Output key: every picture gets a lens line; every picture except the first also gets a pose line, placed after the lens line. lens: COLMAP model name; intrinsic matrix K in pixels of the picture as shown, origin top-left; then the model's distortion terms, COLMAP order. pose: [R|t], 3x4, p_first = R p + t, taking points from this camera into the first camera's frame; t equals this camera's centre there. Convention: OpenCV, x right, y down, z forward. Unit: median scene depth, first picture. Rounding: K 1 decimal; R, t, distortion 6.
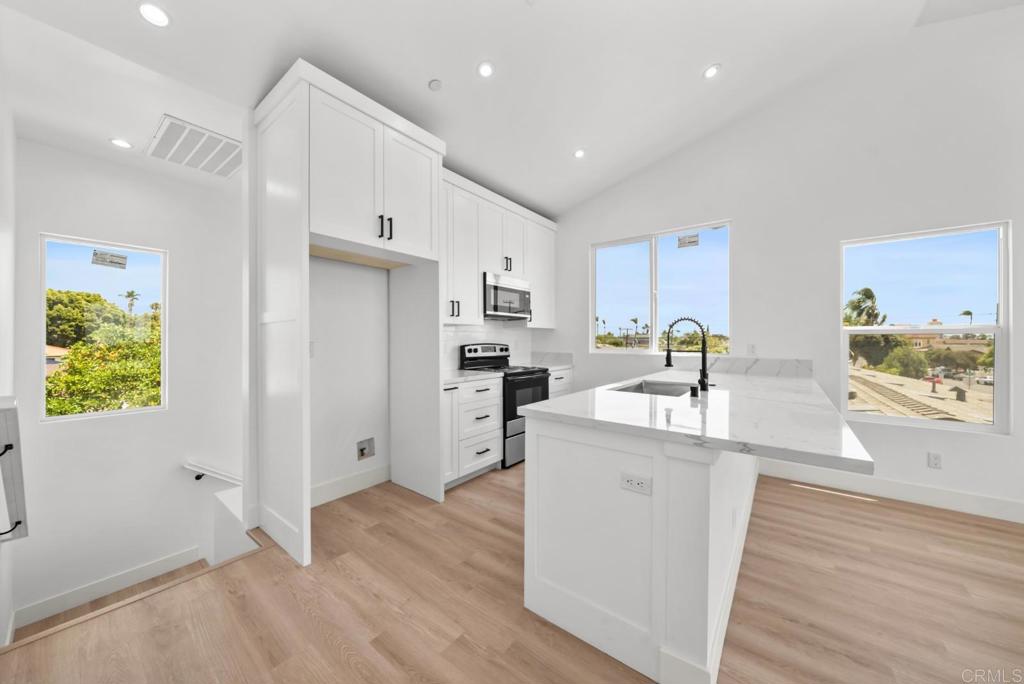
lens RADIAL K [[353.9, 0, 513.5], [0, 353.9, 339.3], [0, 0, 1]] dist [-0.002419, 0.000222]
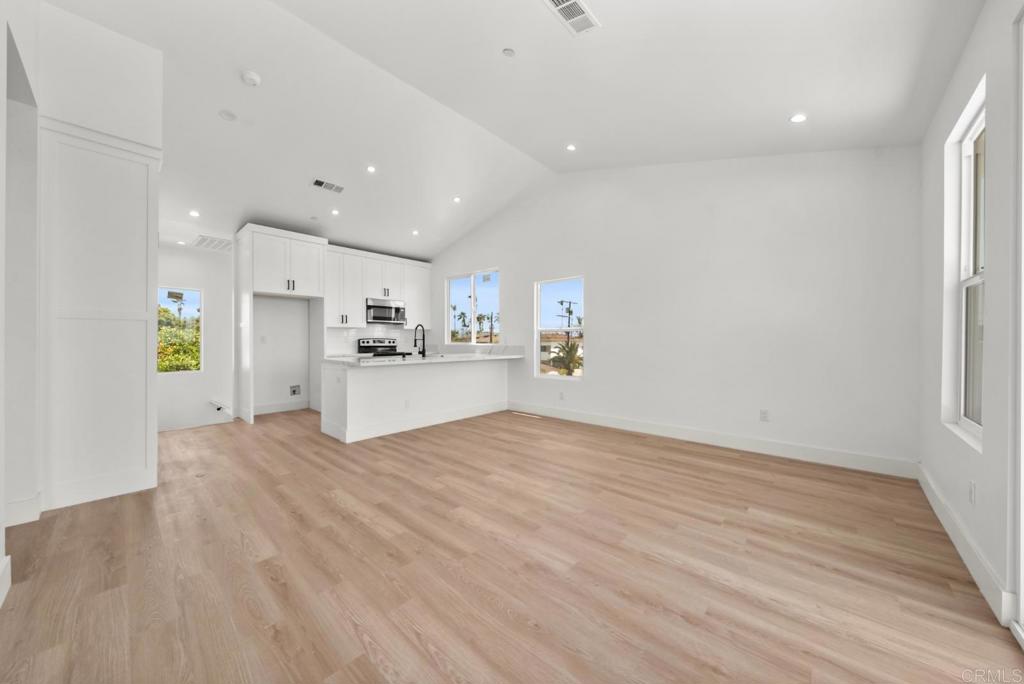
lens RADIAL K [[353.9, 0, 507.7], [0, 353.9, 342.1], [0, 0, 1]] dist [-0.002419, 0.000222]
pose [[0.997022, -0.000013, -0.077116, 0.852797], [0.000446, 0.999984, 0.005609, 0.025721], [0.077114, -0.005627, 0.997006, -0.818827]]
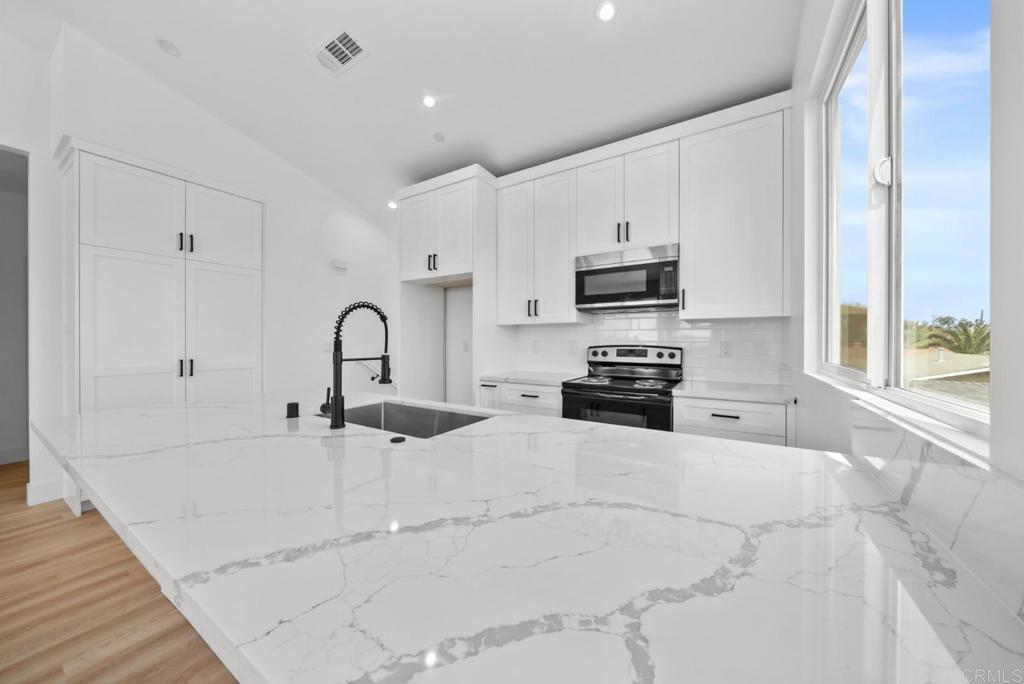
lens RADIAL K [[353.9, 0, 515.1], [0, 353.9, 346.0], [0, 0, 1]] dist [-0.002419, 0.000222]
pose [[0.095746, 0.009971, -0.995356, 0.798297], [-0.000586, 0.999950, 0.009961, 0.007644], [0.995406, -0.000370, 0.095747, 0.860351]]
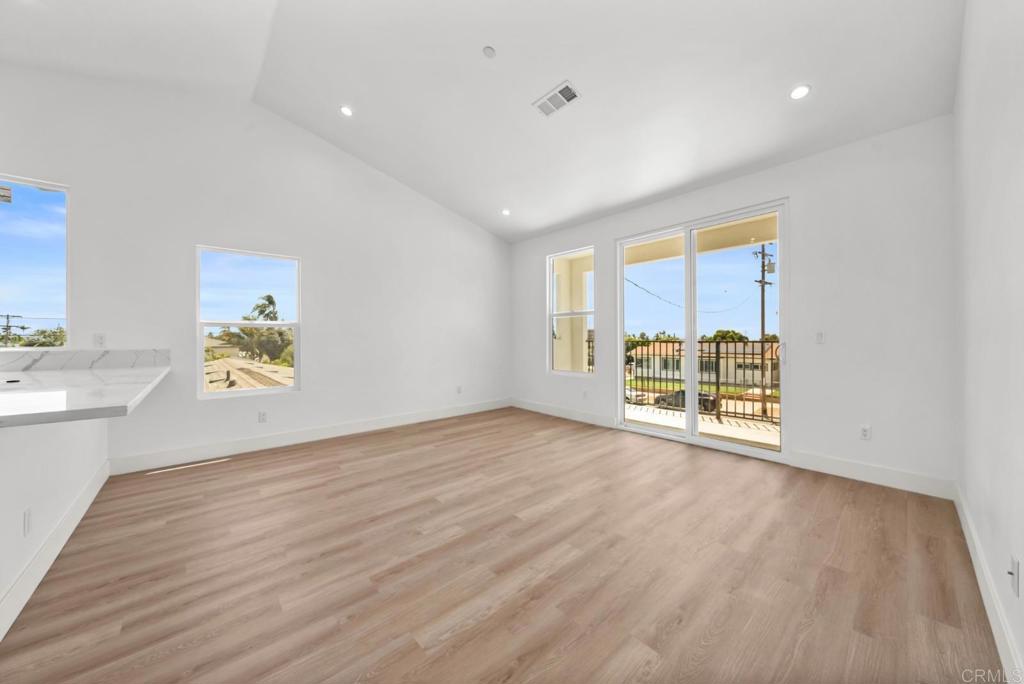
lens RADIAL K [[353.9, 0, 511.2], [0, 353.9, 337.8], [0, 0, 1]] dist [-0.002419, 0.000222]
pose [[0.187010, 0.003247, 0.982353, -0.011422], [0.000830, 0.999994, -0.003463, 0.026448], [-0.982358, 0.001463, 0.187006, -0.200048]]
